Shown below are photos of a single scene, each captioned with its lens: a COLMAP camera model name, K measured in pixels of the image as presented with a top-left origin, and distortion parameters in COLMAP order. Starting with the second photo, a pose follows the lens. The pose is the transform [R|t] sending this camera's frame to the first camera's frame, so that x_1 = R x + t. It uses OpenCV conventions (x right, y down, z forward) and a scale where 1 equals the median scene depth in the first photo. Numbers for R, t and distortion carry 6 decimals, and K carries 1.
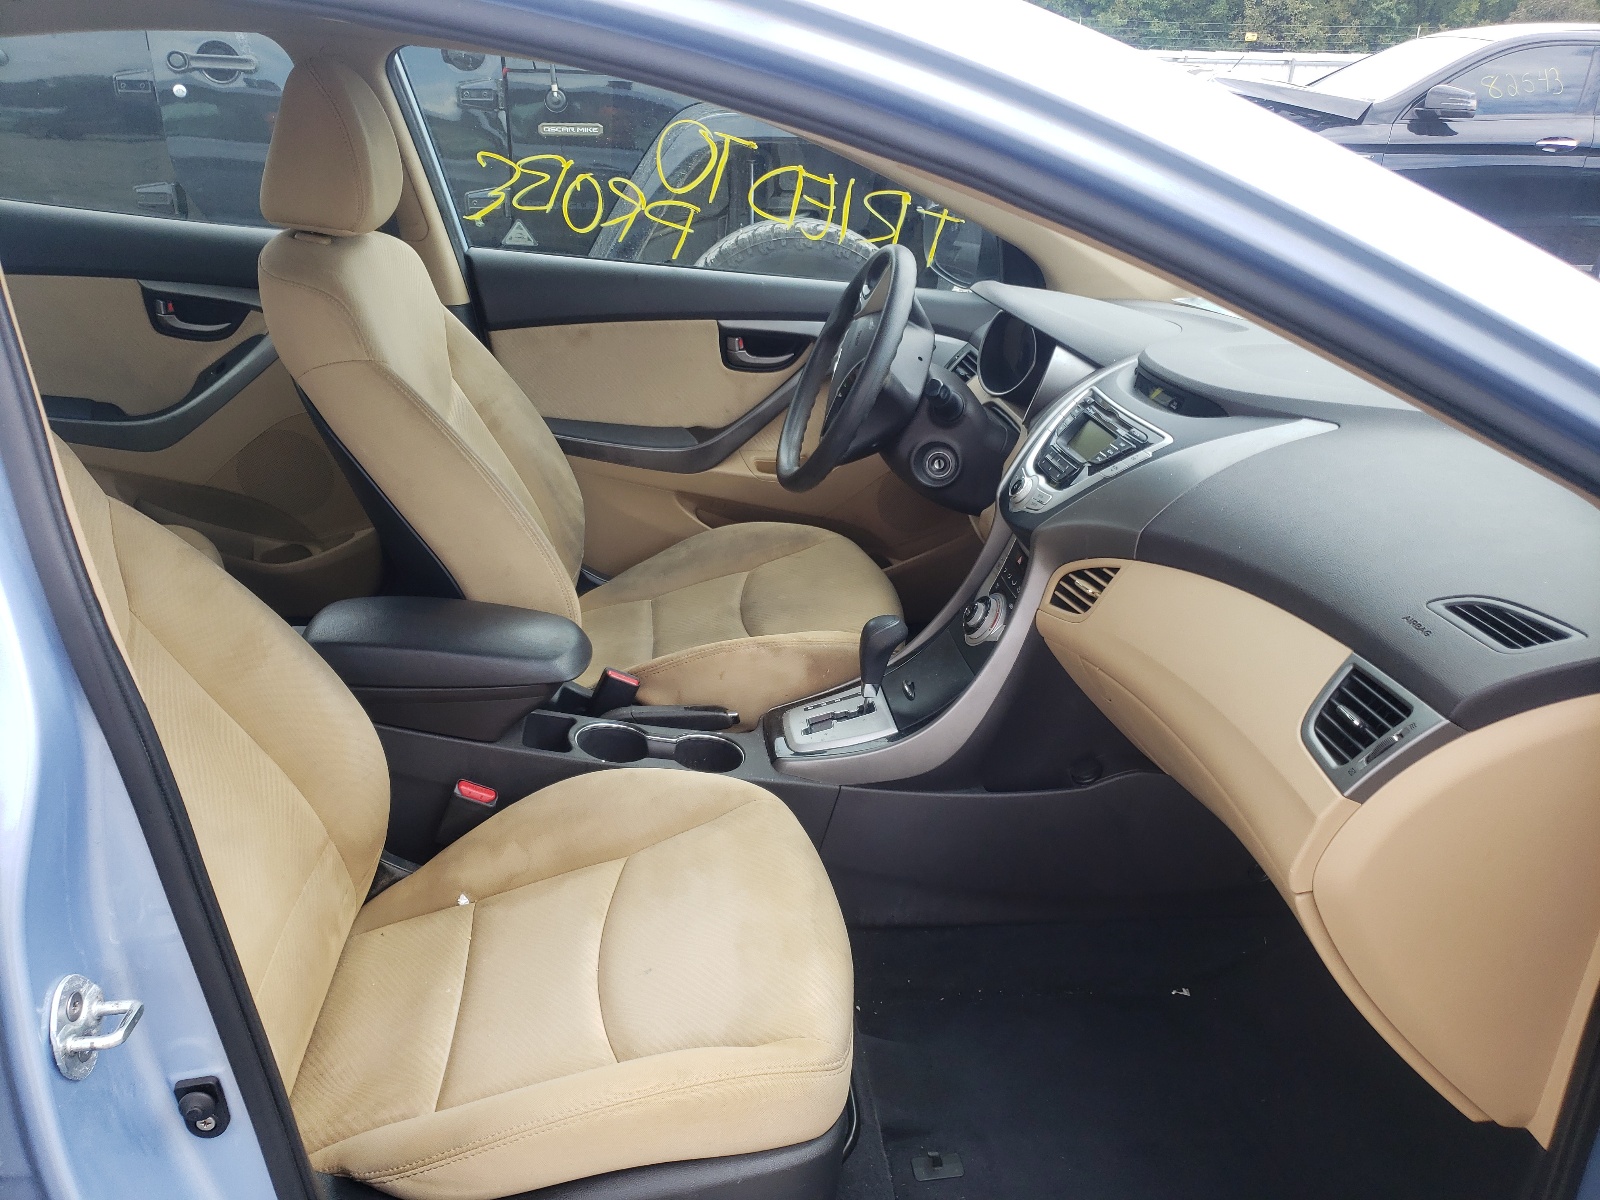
lens RADIAL K [[1210.5, 0, 800.1], [0, 1210.5, 597.2], [0, 0, 1]] dist [0.003284, -0.003561]
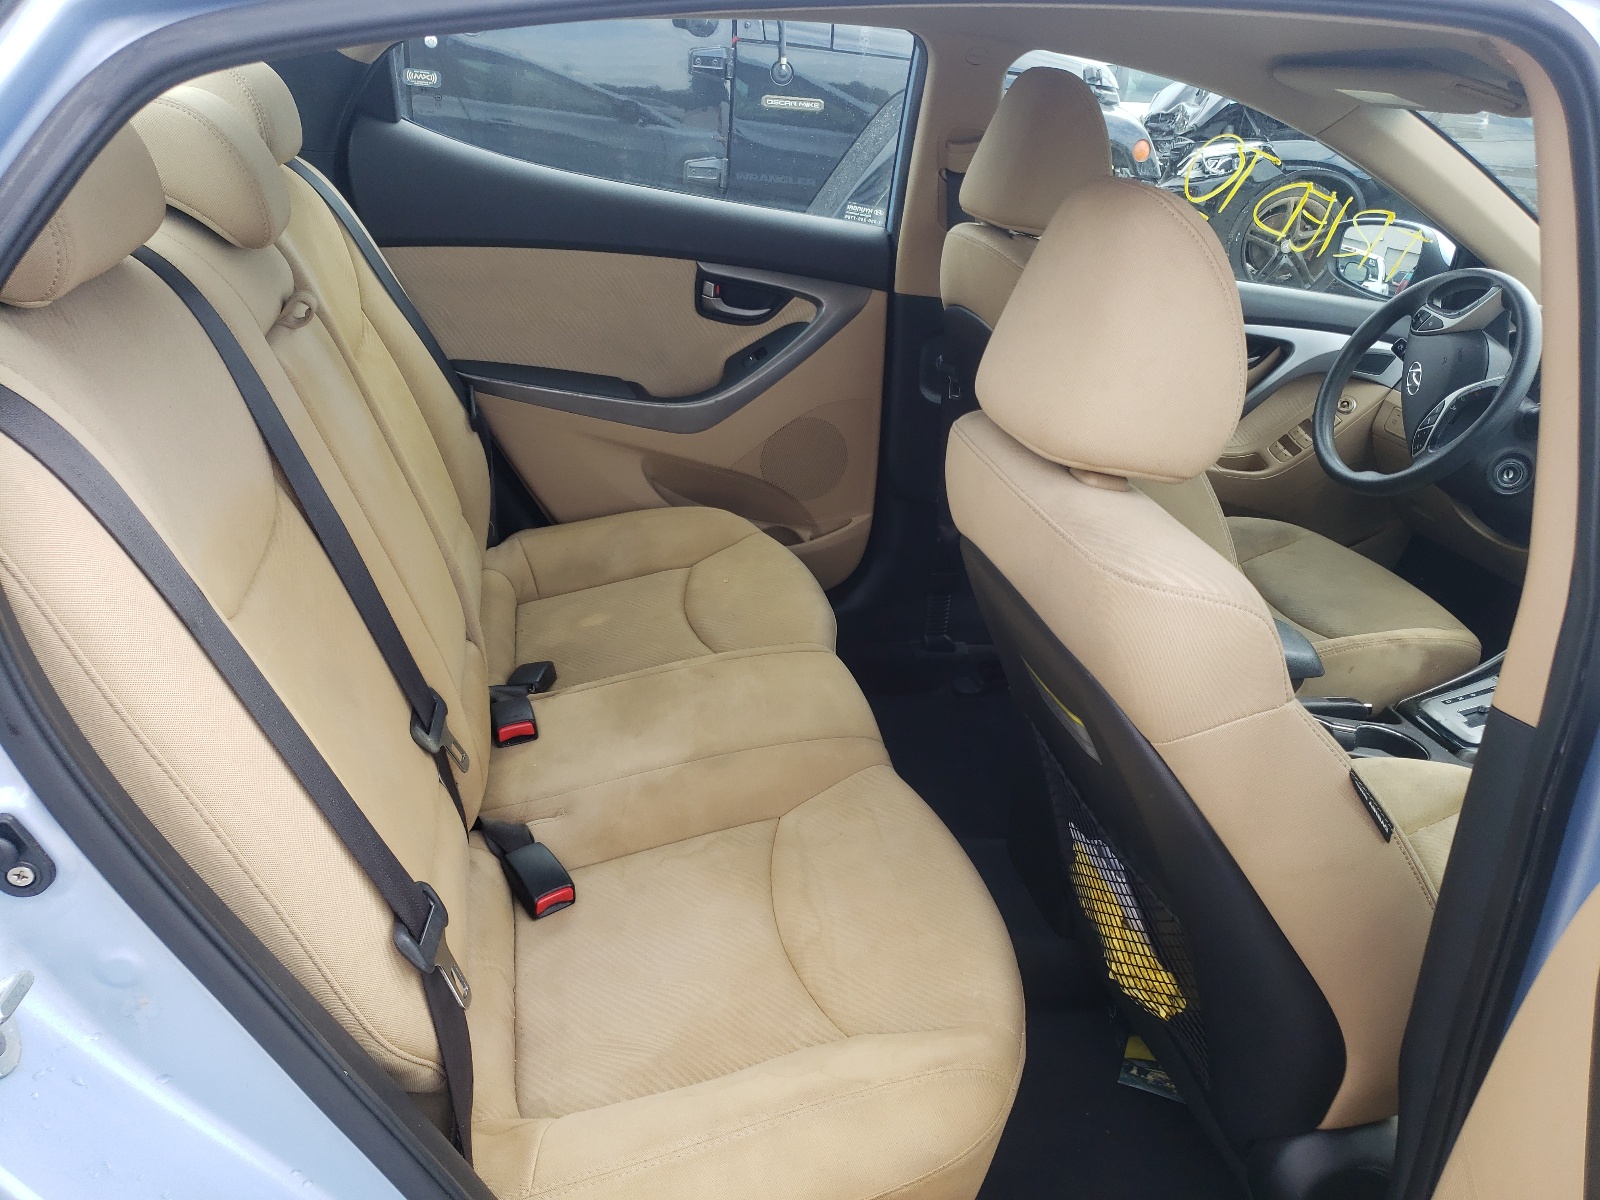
lens RADIAL K [[1210.5, 0, 800.6], [0, 1210.5, 603.1], [0, 0, 1]] dist [0.003284, -0.003561]
pose [[0.991944, 0.014817, 0.125806, -0.561912], [-0.019053, 0.999289, 0.032536, -0.015754], [-0.125234, -0.034671, 0.991521, -0.003061]]
